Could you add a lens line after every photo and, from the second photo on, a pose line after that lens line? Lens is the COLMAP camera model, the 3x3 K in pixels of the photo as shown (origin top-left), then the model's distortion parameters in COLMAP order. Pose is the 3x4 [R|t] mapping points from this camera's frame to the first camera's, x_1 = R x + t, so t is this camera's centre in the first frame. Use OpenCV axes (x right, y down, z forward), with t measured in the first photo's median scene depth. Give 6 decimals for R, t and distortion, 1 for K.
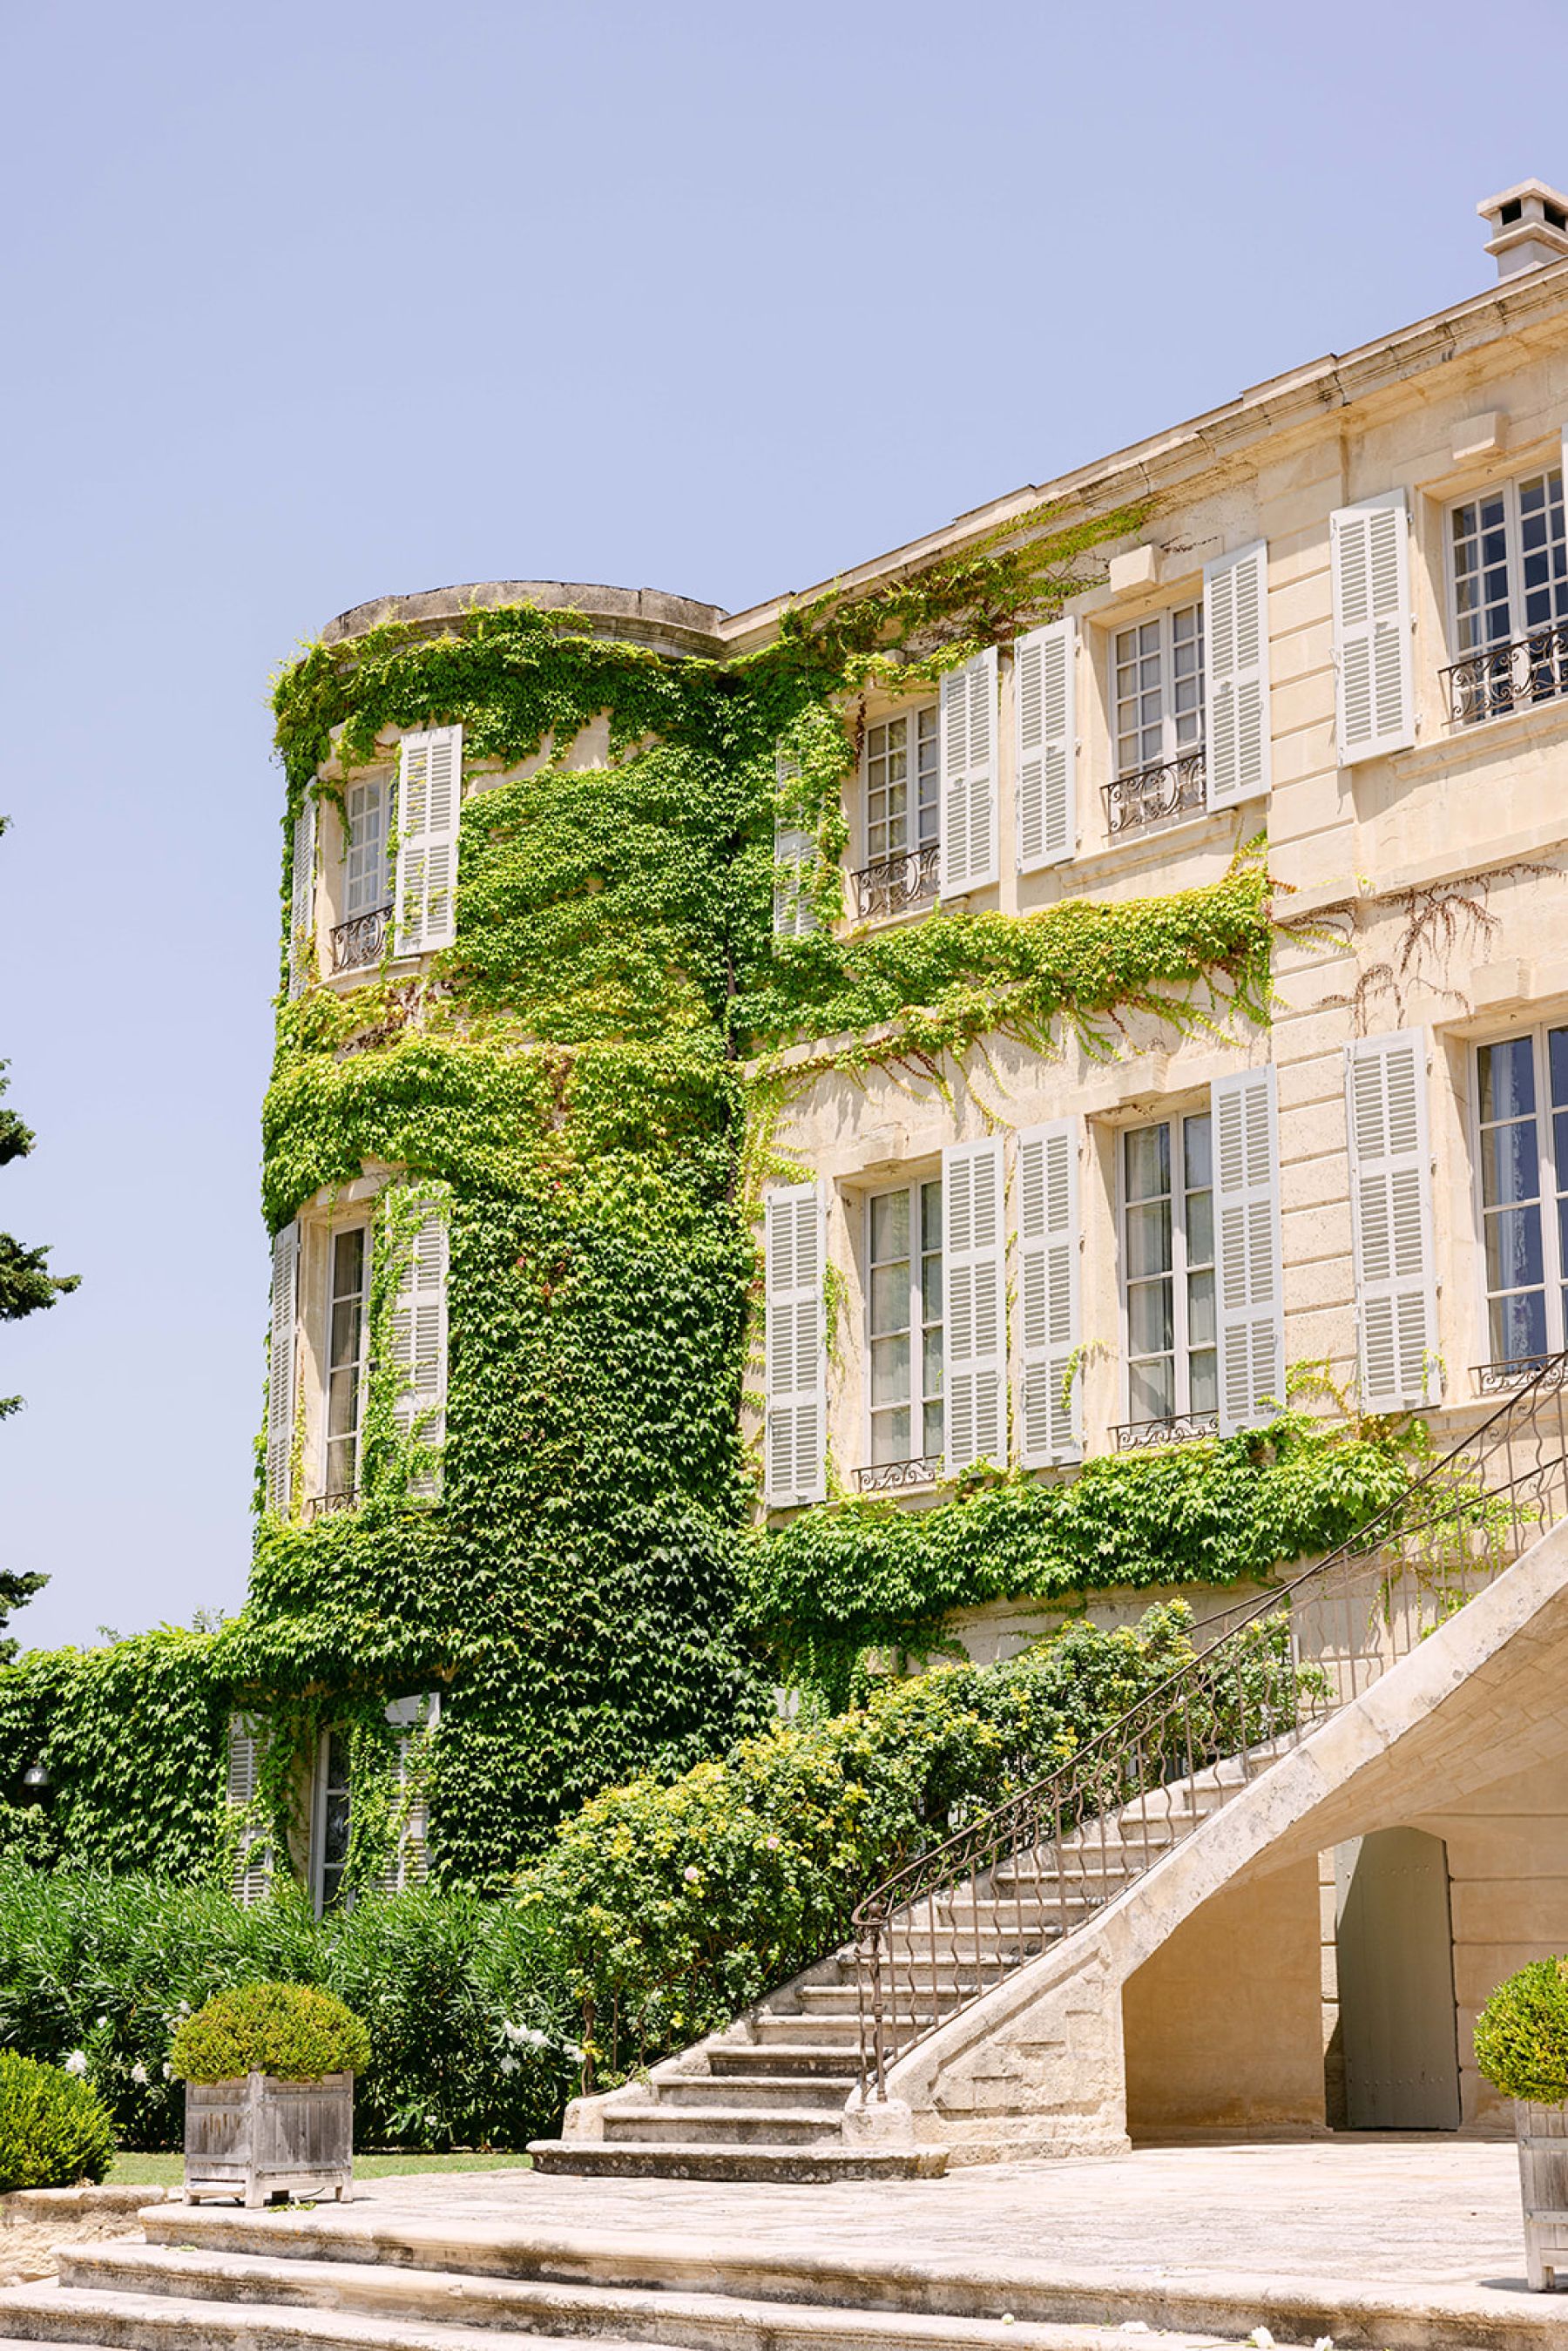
lens RADIAL K [[3391.9, 0, 840.7], [0, 3391.9, 1091.9], [0, 0, 1]] dist [-0.034032, 0.368307]
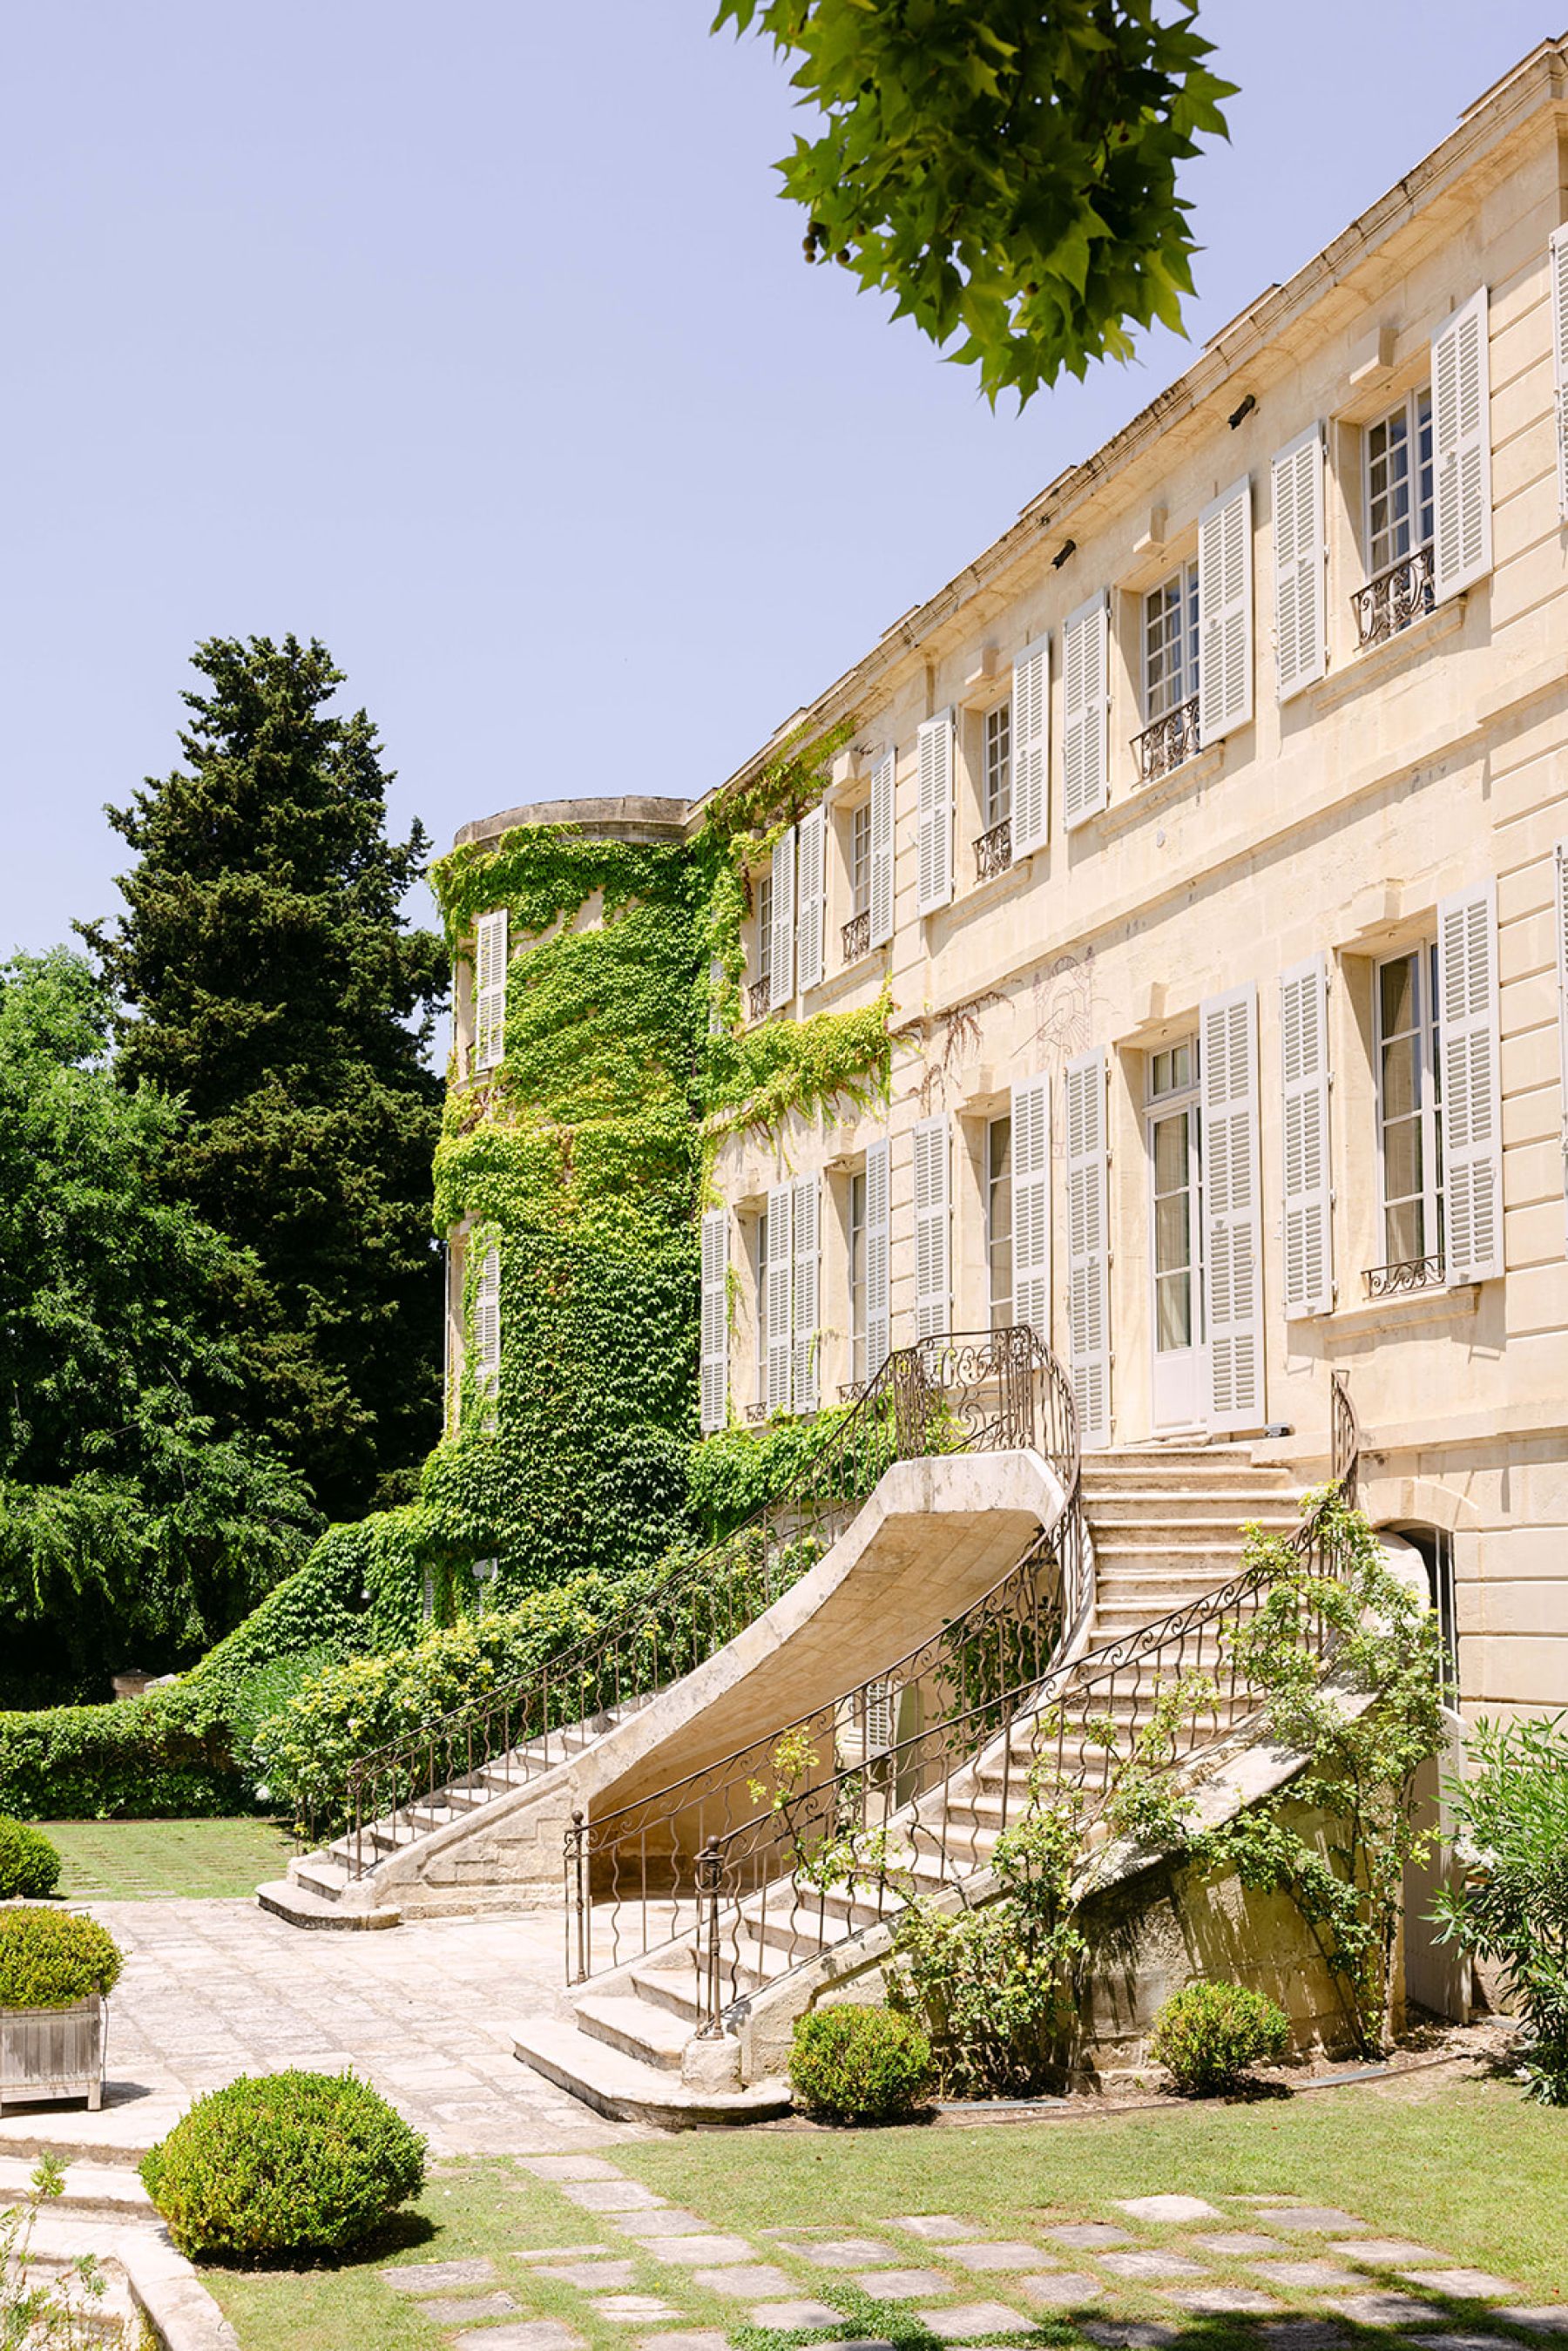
lens RADIAL K [[2487.0, 0, 784.5], [0, 2487.0, 1291.7], [0, 0, 1]] dist [0.009061, 0.005460]
pose [[0.924992, -0.043935, -0.377439, 0.422494], [0.095790, 0.988175, 0.119728, -0.064380], [0.367715, -0.146902, 0.918262, 0.020817]]
